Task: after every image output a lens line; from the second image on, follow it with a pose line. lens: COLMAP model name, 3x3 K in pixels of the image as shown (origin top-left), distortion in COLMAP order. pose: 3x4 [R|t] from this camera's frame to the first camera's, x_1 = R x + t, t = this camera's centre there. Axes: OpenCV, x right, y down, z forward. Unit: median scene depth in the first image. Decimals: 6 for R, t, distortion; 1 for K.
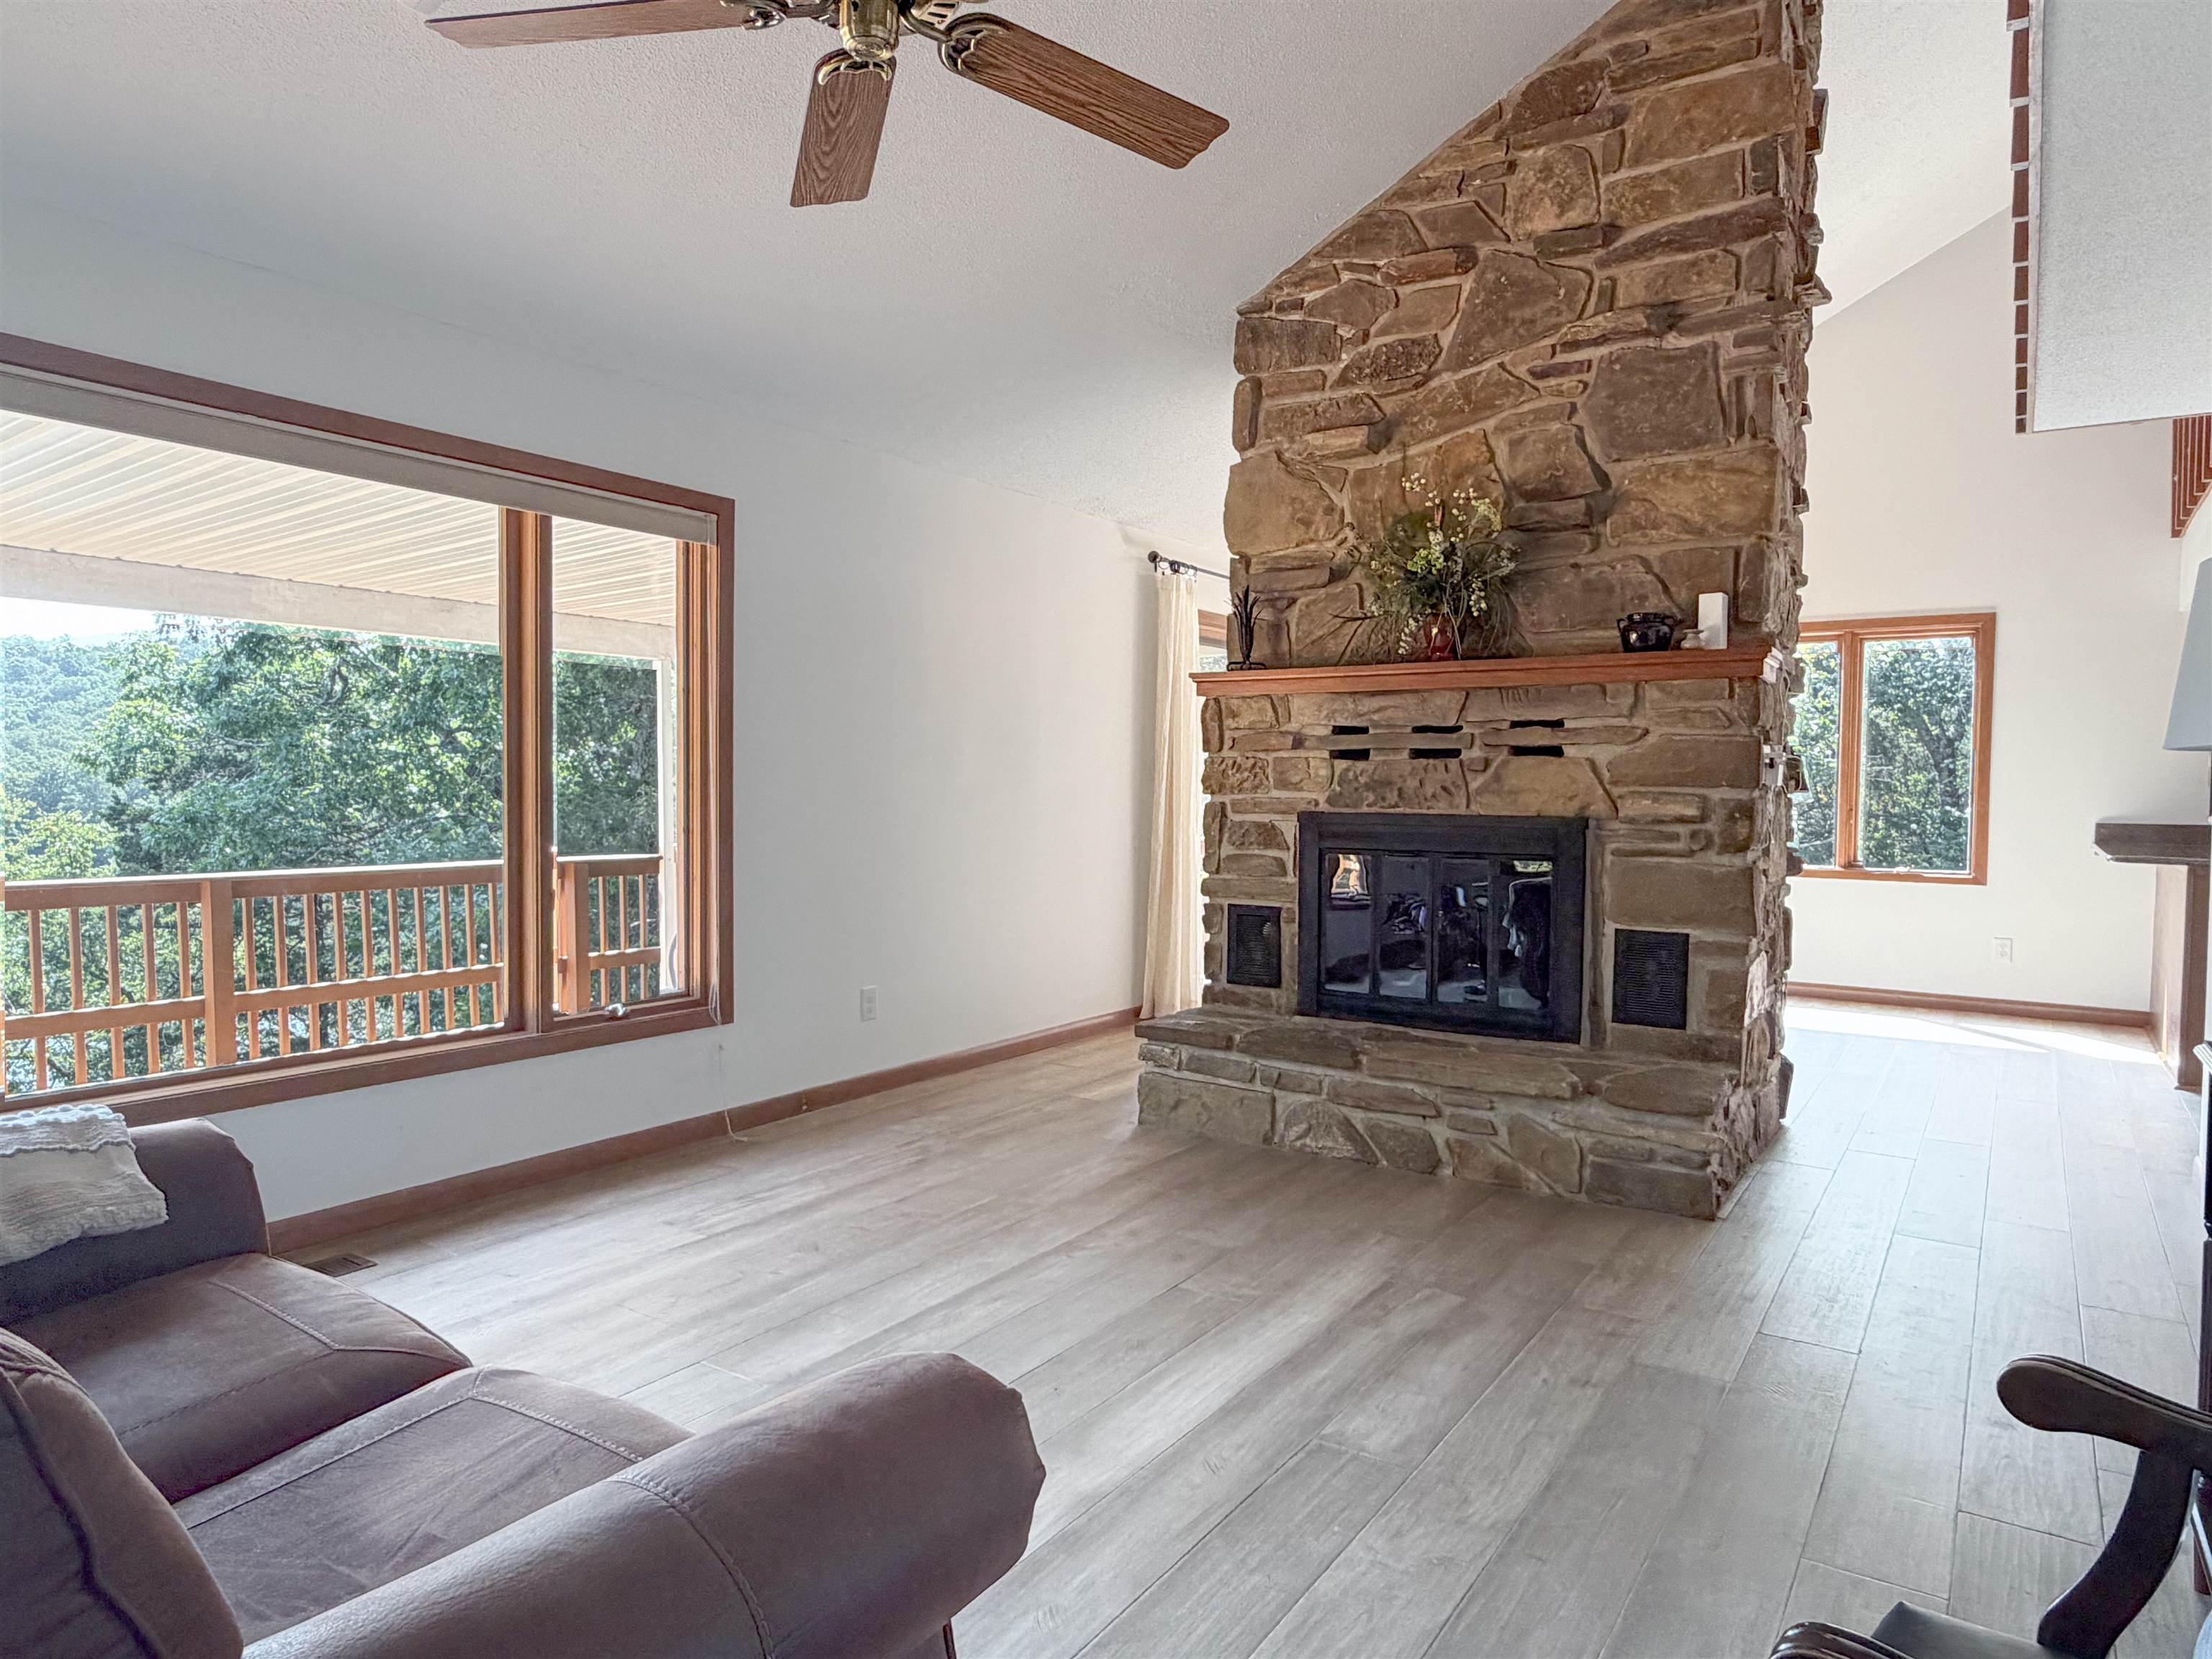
lens RADIAL K [[1357.3, 0, 1093.3], [0, 1357.3, 838.0], [0, 0, 1]] dist [0.001649, -0.002776]
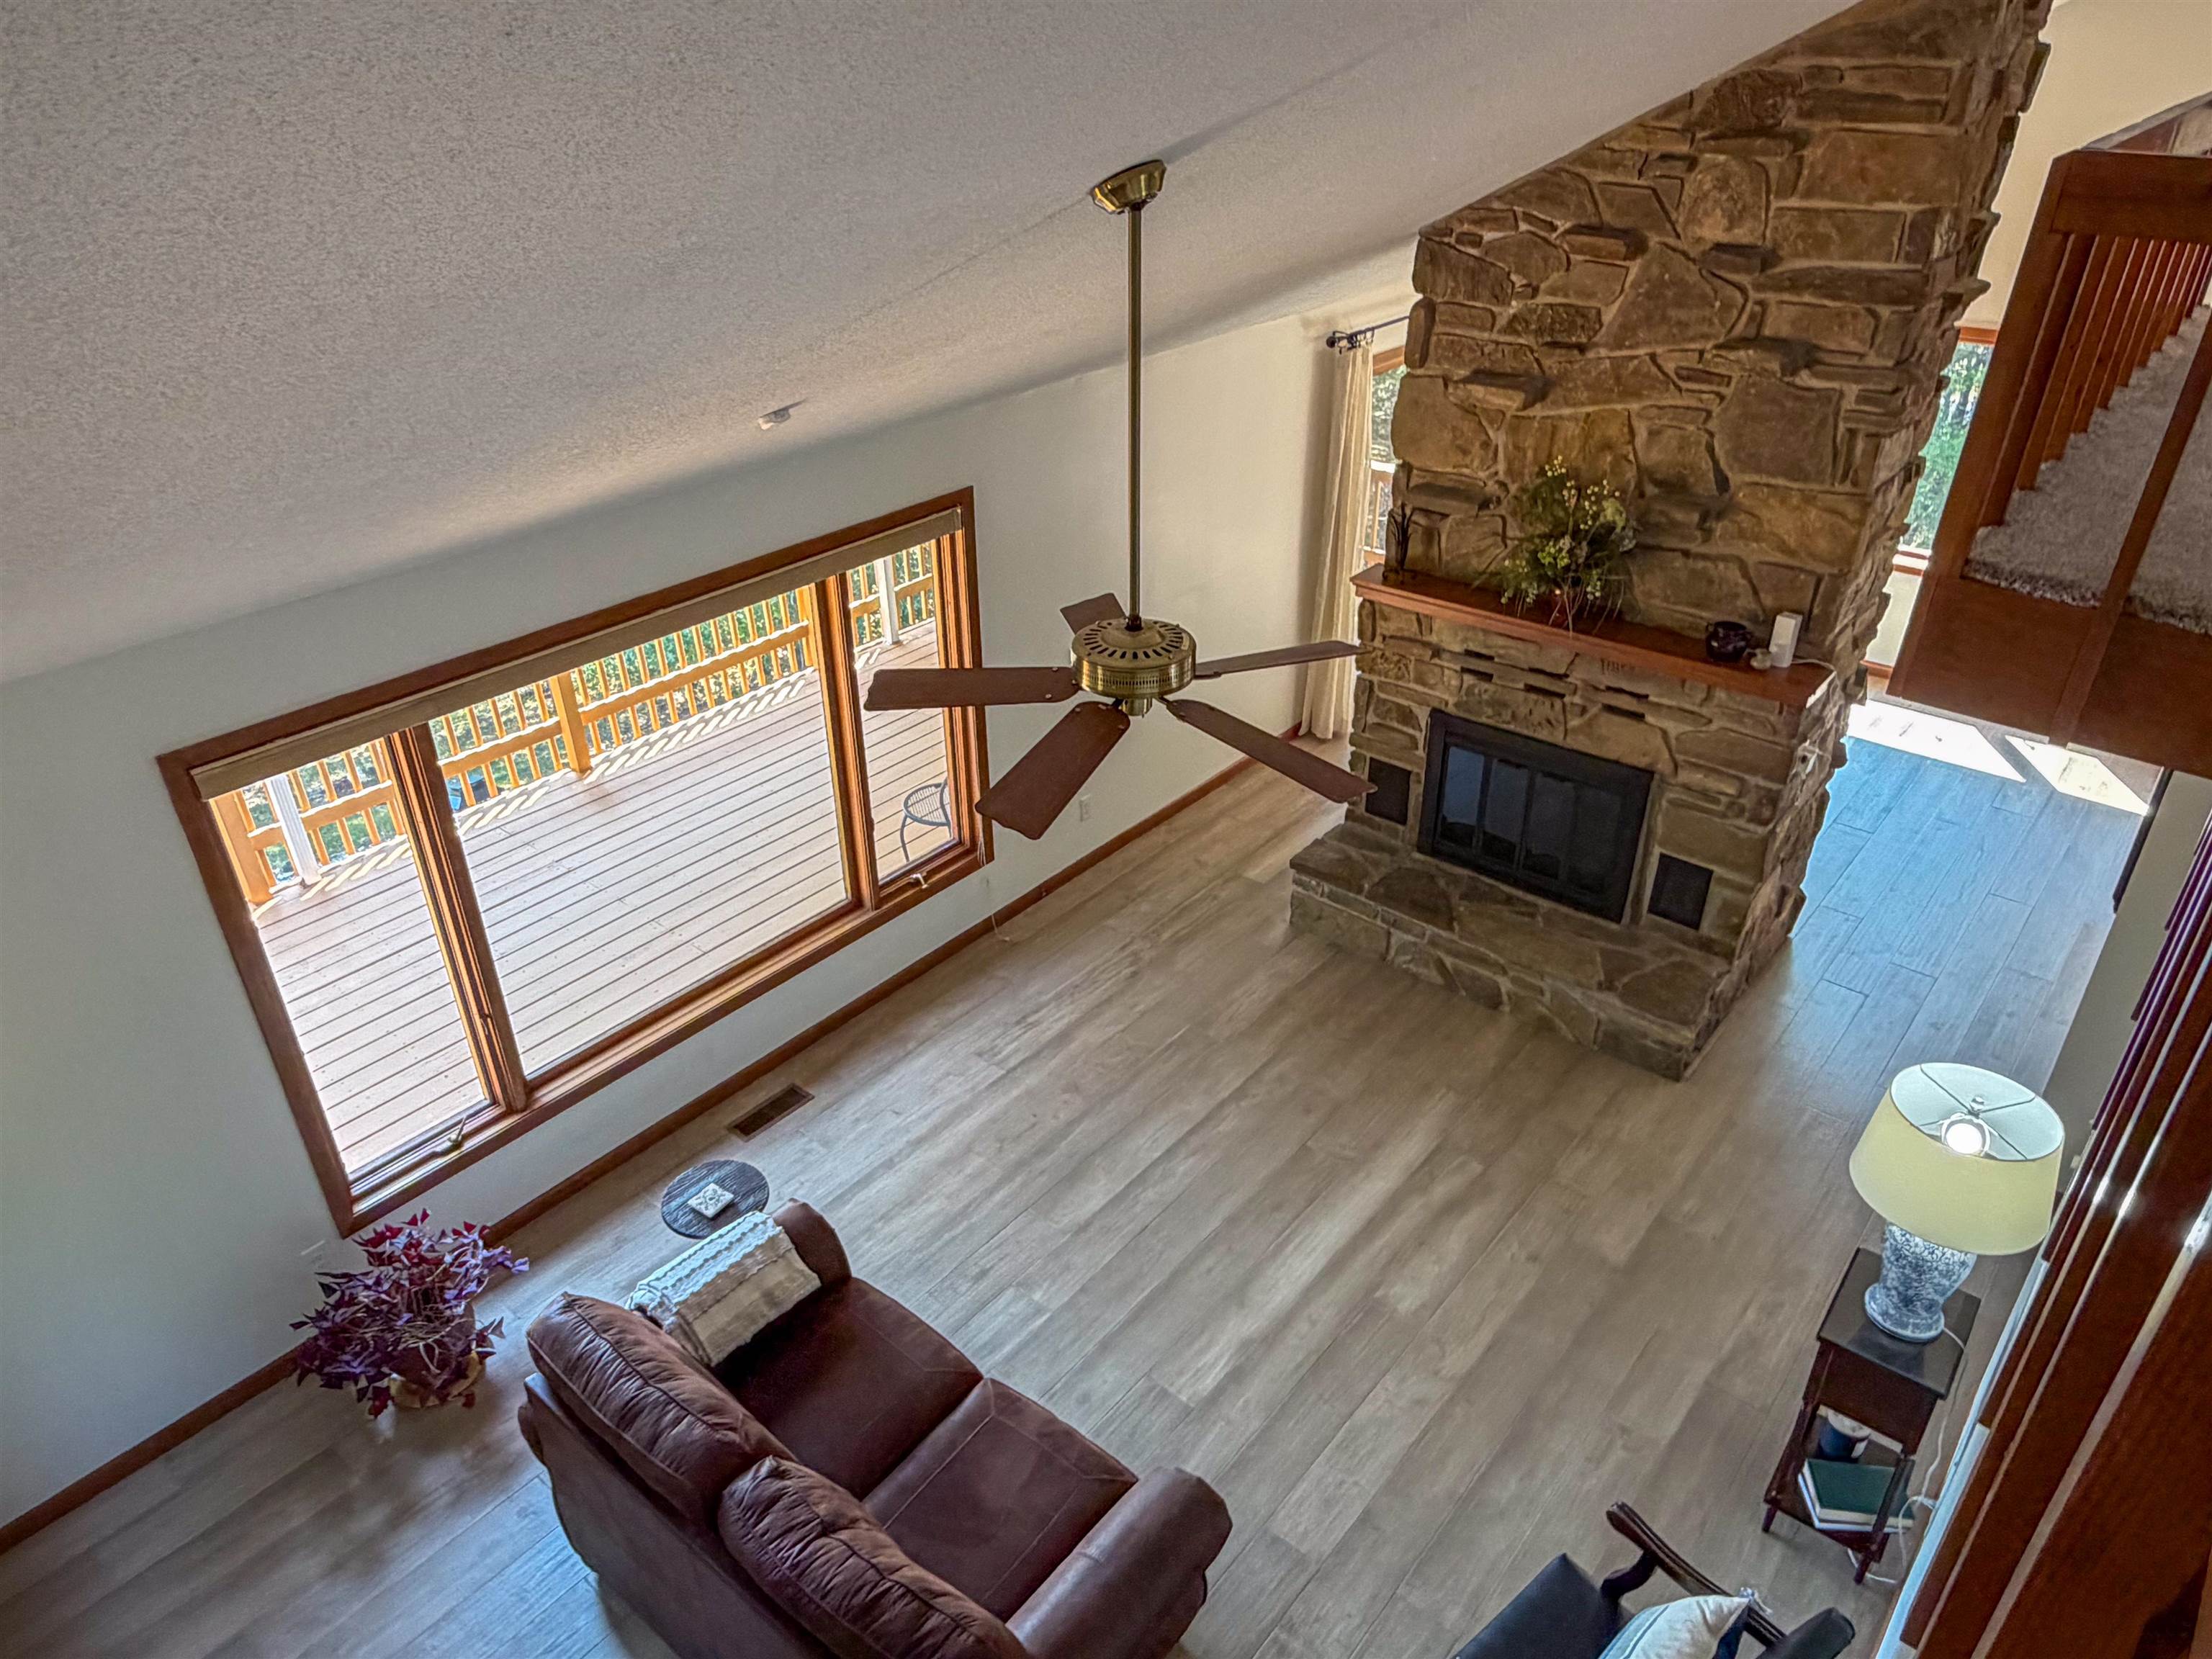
lens RADIAL K [[1425.5, 0, 1098.5], [0, 1425.5, 835.5], [0, 0, 1]] dist [-0.004174, -0.000819]
pose [[0.994219, 0.032019, -0.102488, -0.014748], [0.019993, 0.882606, 0.469688, -0.579308], [0.105496, -0.469022, 0.876863, -0.246407]]
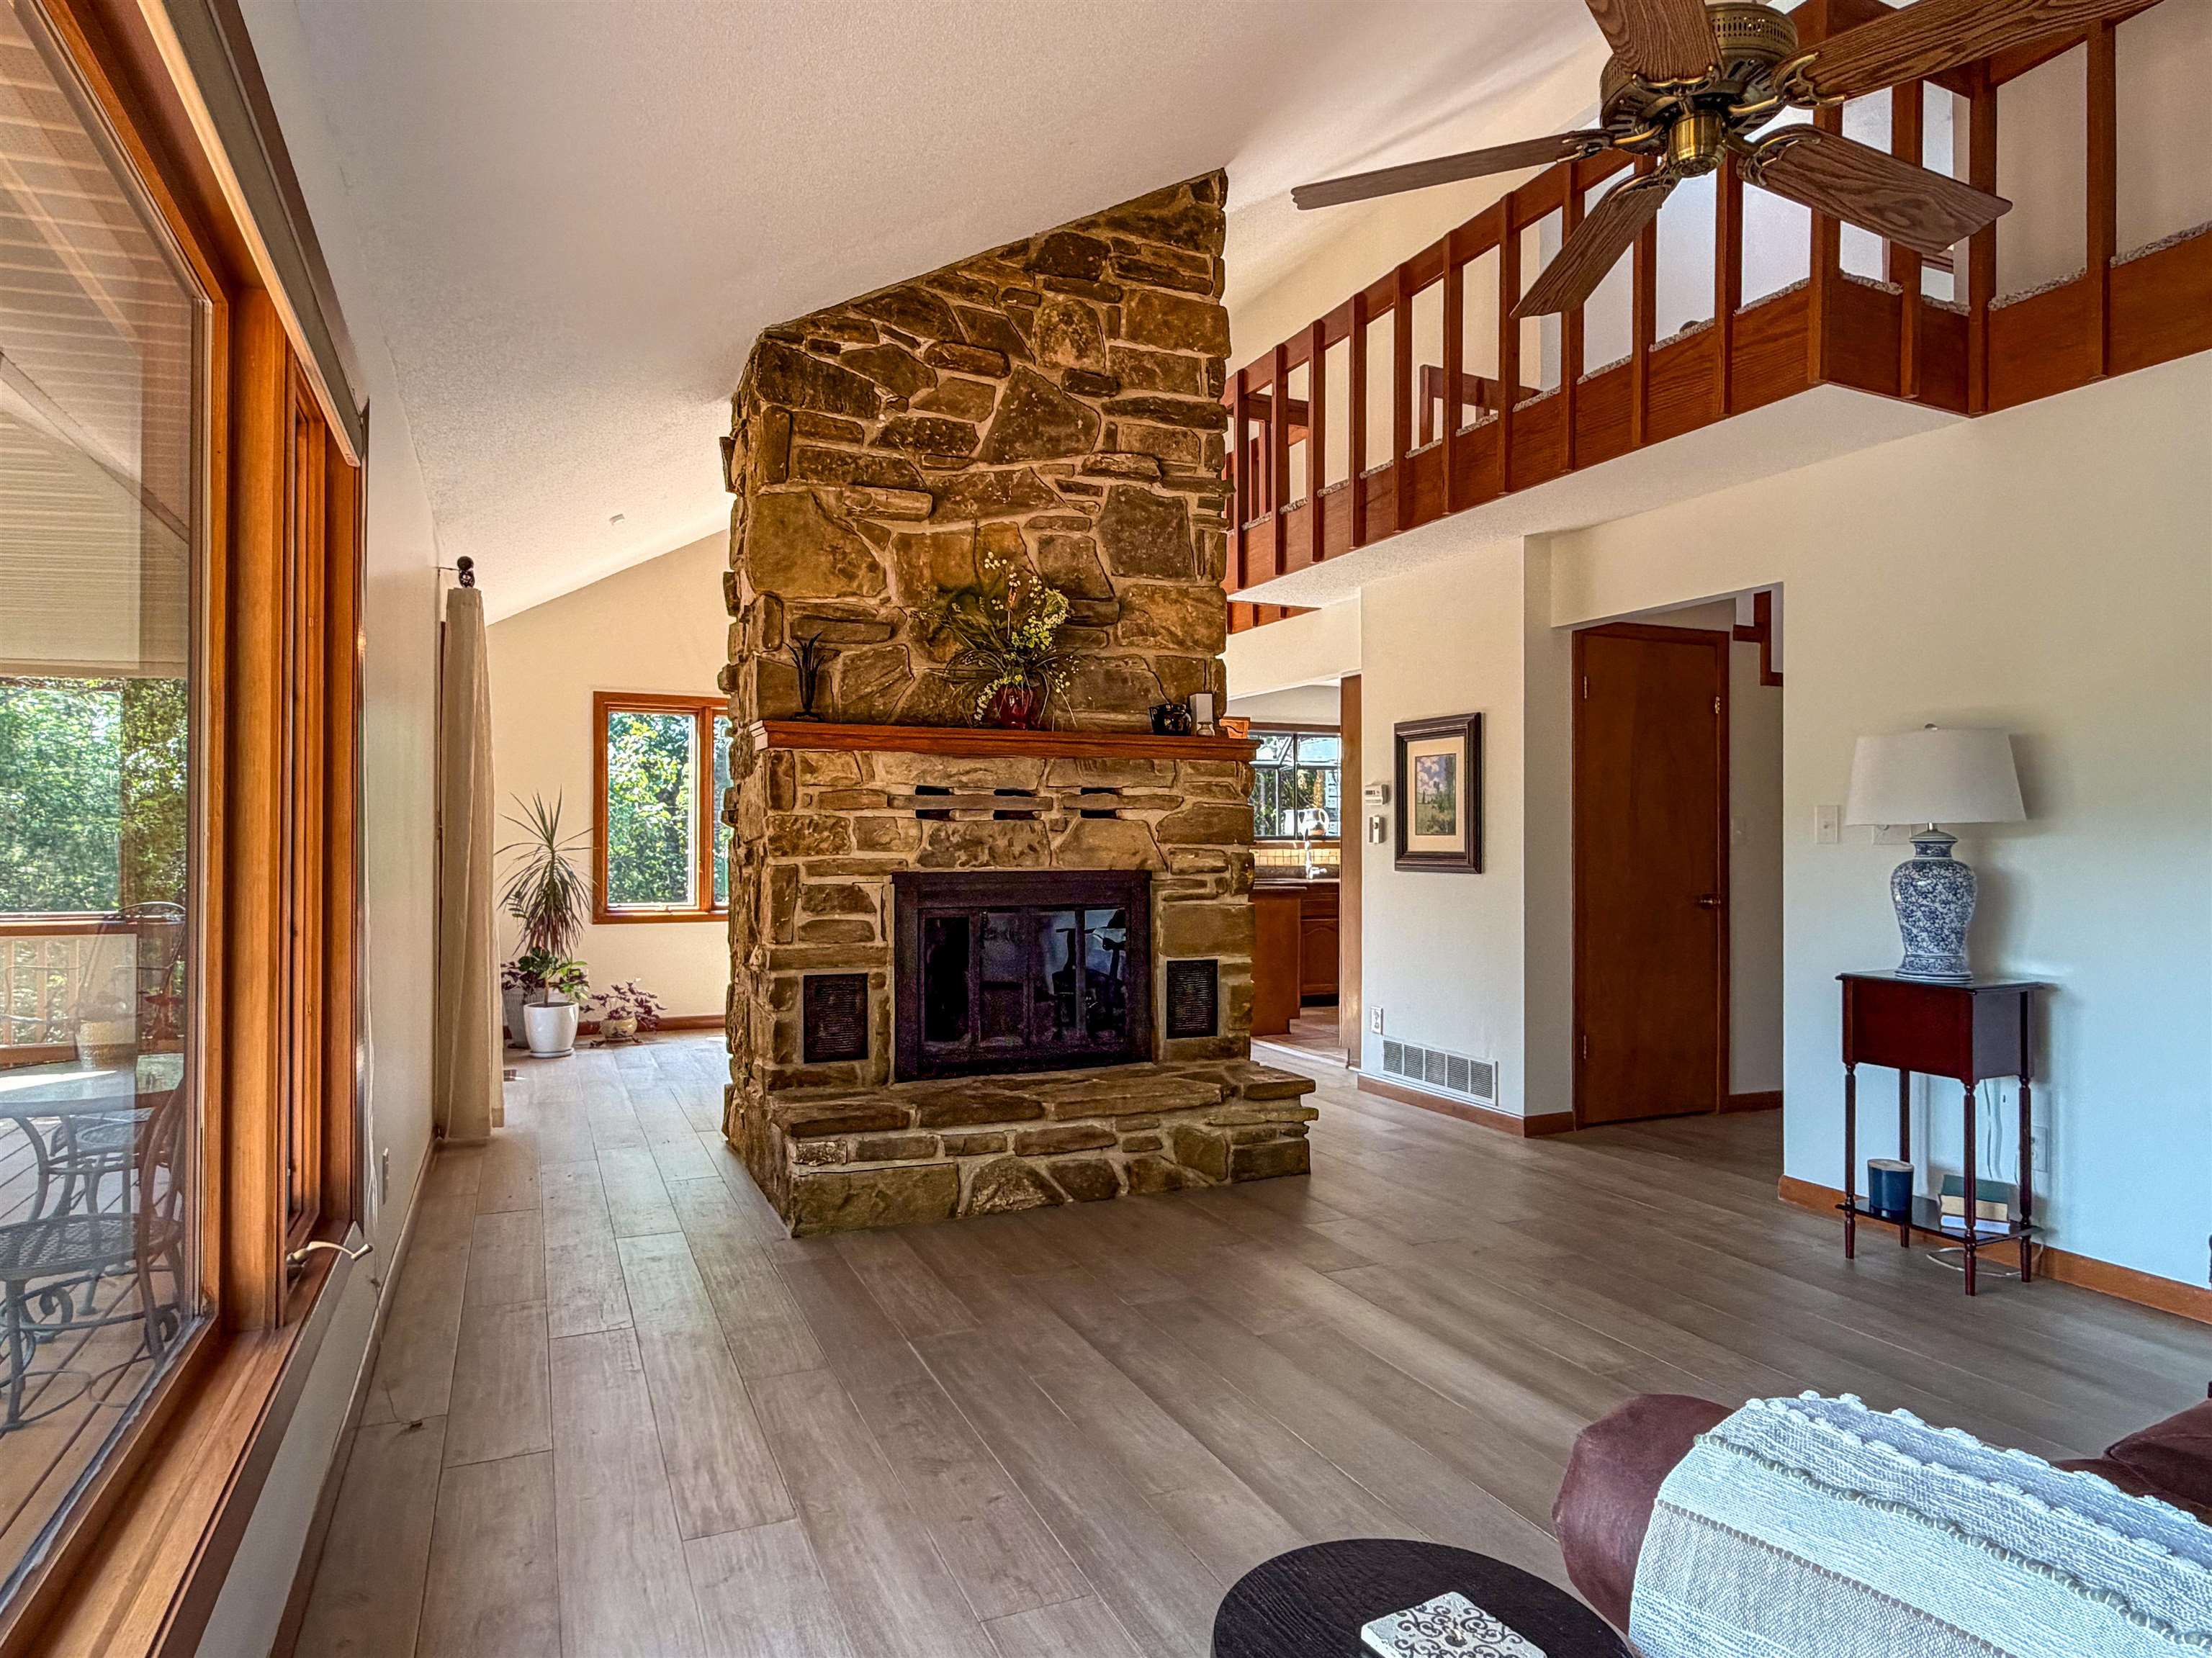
lens RADIAL K [[1310.0, 0, 1099.3], [0, 1310.0, 829.8], [0, 0, 1]] dist [0.003619, -0.003561]
pose [[0.527530, -0.000936, 0.849536, -0.616927], [0.036803, 0.999086, -0.021752, -0.026214], [-0.848739, 0.042740, 0.527082, 0.409823]]
